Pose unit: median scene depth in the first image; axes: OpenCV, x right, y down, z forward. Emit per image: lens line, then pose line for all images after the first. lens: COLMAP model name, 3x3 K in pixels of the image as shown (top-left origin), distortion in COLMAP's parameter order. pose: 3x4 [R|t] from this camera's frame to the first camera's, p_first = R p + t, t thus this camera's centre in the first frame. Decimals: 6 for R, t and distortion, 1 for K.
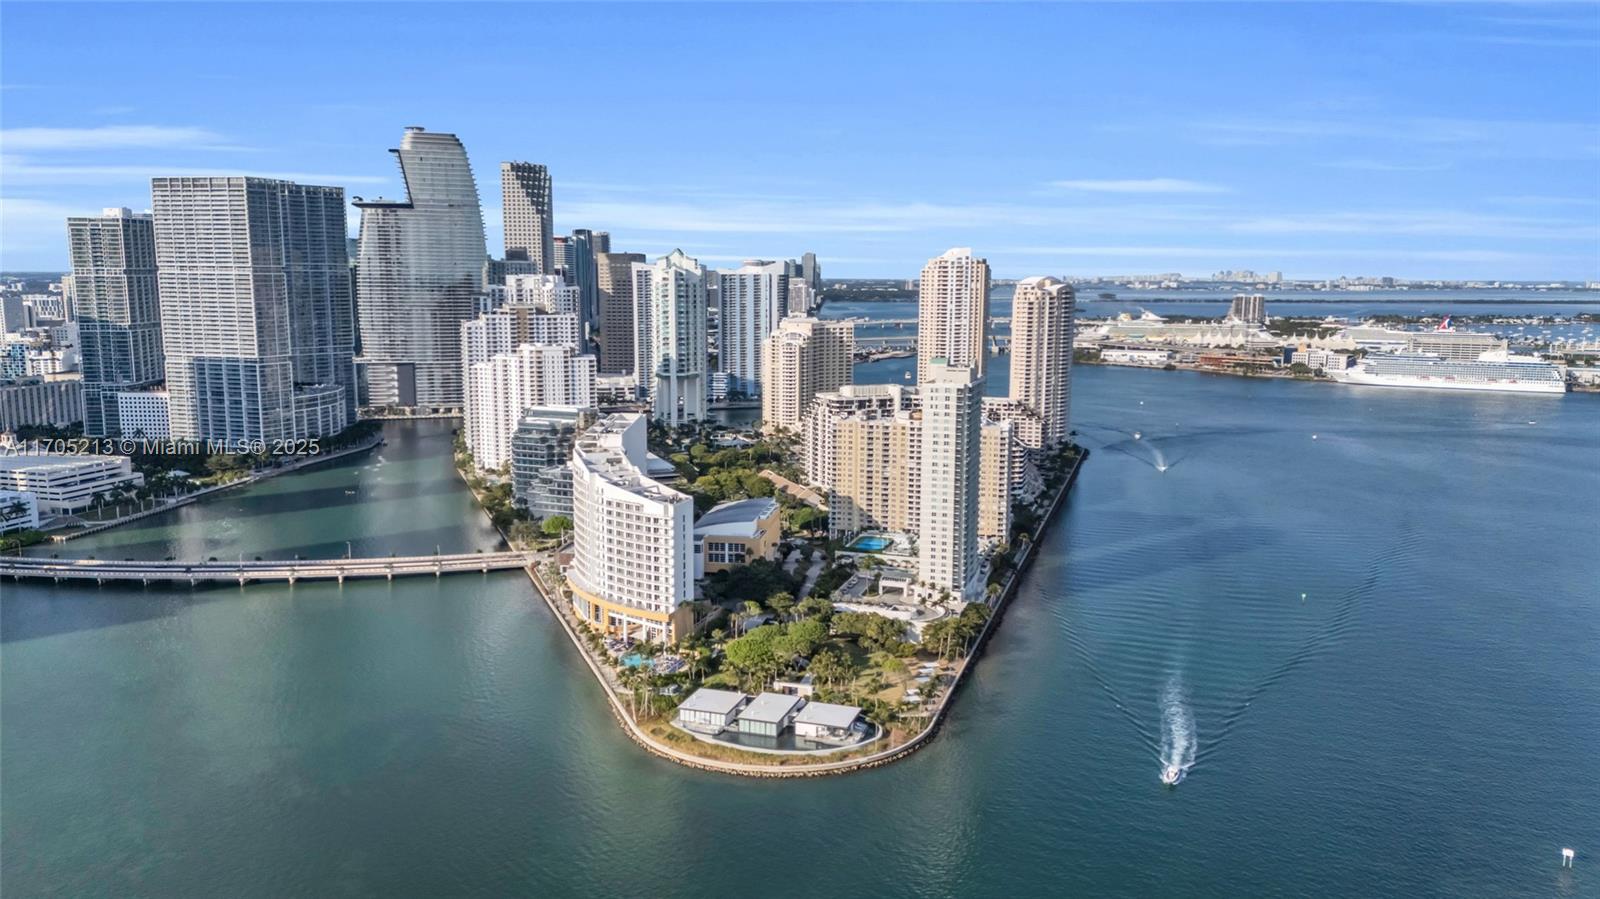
lens RADIAL K [[1195.4, 0, 807.1], [0, 1195.4, 454.4], [0, 0, 1]] dist [0.065811, -0.060449]
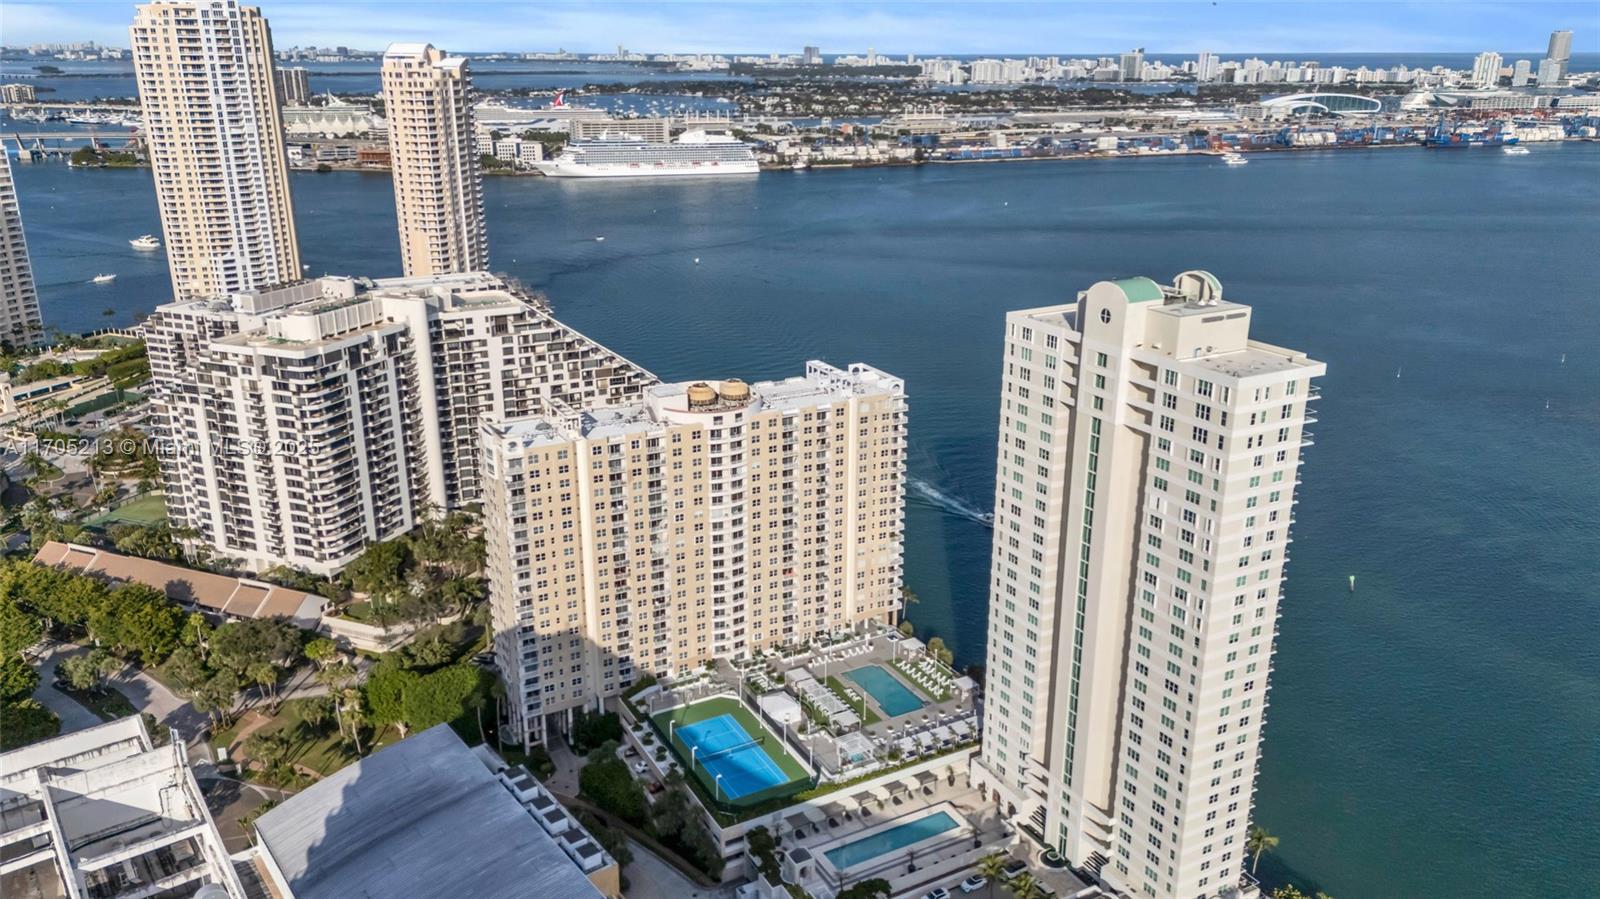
lens RADIAL K [[1195.4, 0, 799.8], [0, 1195.4, 449.2], [0, 0, 1]] dist [0.065811, -0.060449]
pose [[0.692112, -0.230581, 0.683969, -0.105031], [0.108032, 0.970019, 0.217697, -0.062090], [-0.713660, -0.076780, 0.696272, 0.428020]]
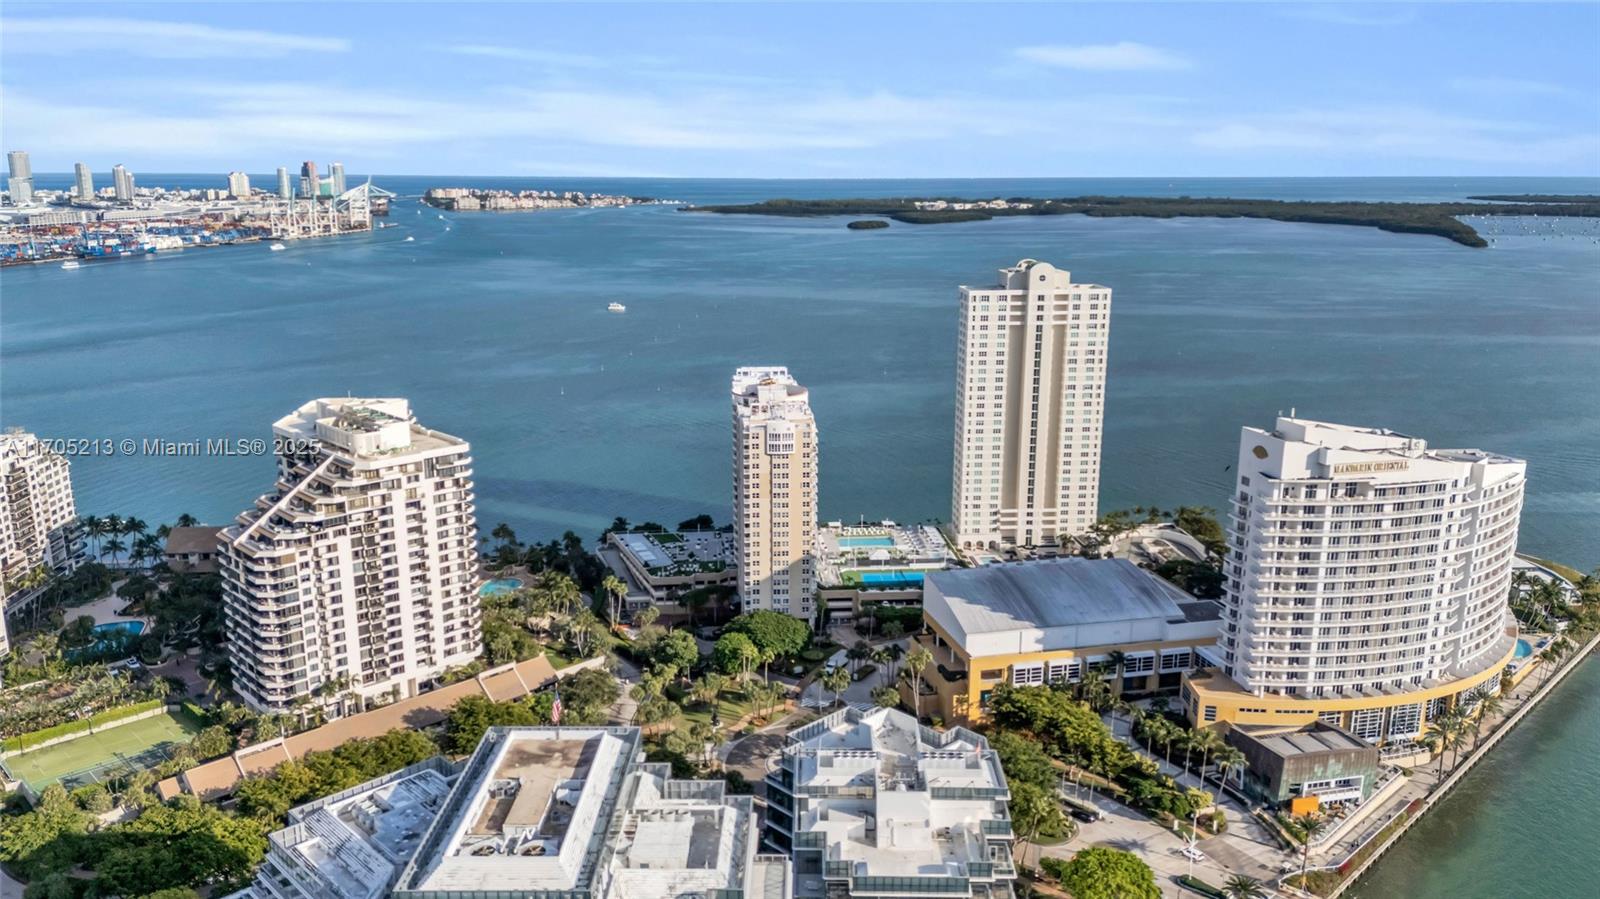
lens RADIAL K [[1195.4, 0, 796.5], [0, 1195.4, 449.5], [0, 0, 1]] dist [0.065811, -0.060449]
pose [[-0.381354, -0.214085, 0.899298, -0.293210], [0.135718, 0.949307, 0.283543, -0.109080], [-0.914412, 0.230181, -0.332966, 0.746510]]
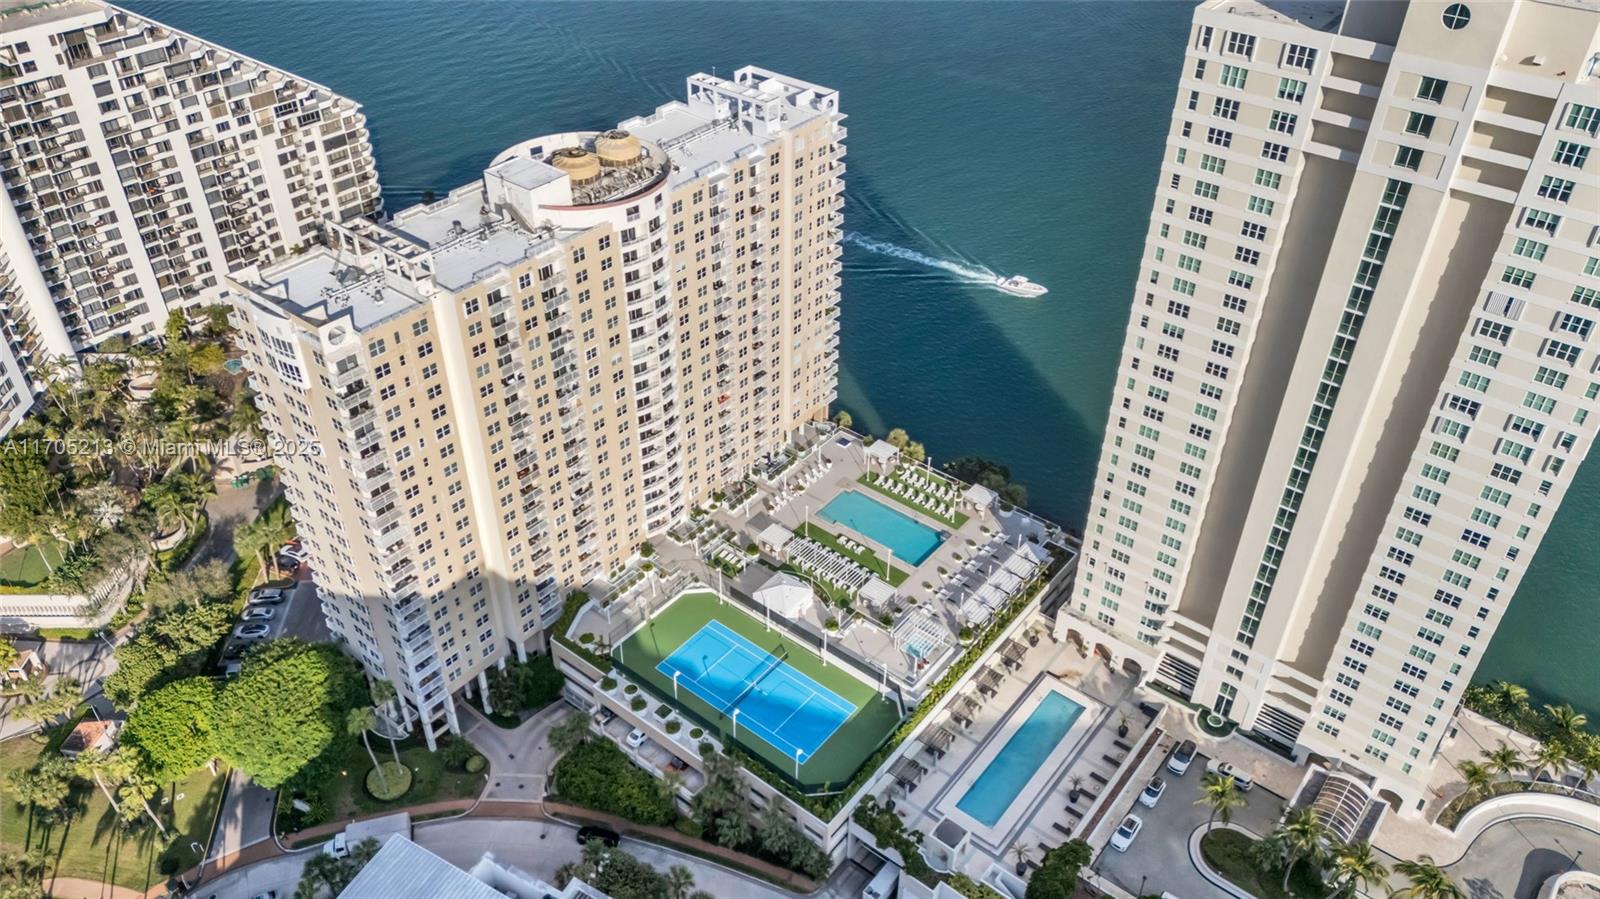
lens RADIAL K [[1195.4, 0, 799.1], [0, 1195.4, 465.1], [0, 0, 1]] dist [0.065811, -0.060449]
pose [[0.360331, -0.568193, 0.739810, -0.072232], [0.131060, 0.816056, 0.562918, -0.074001], [-0.923572, -0.105877, 0.368518, 0.531705]]
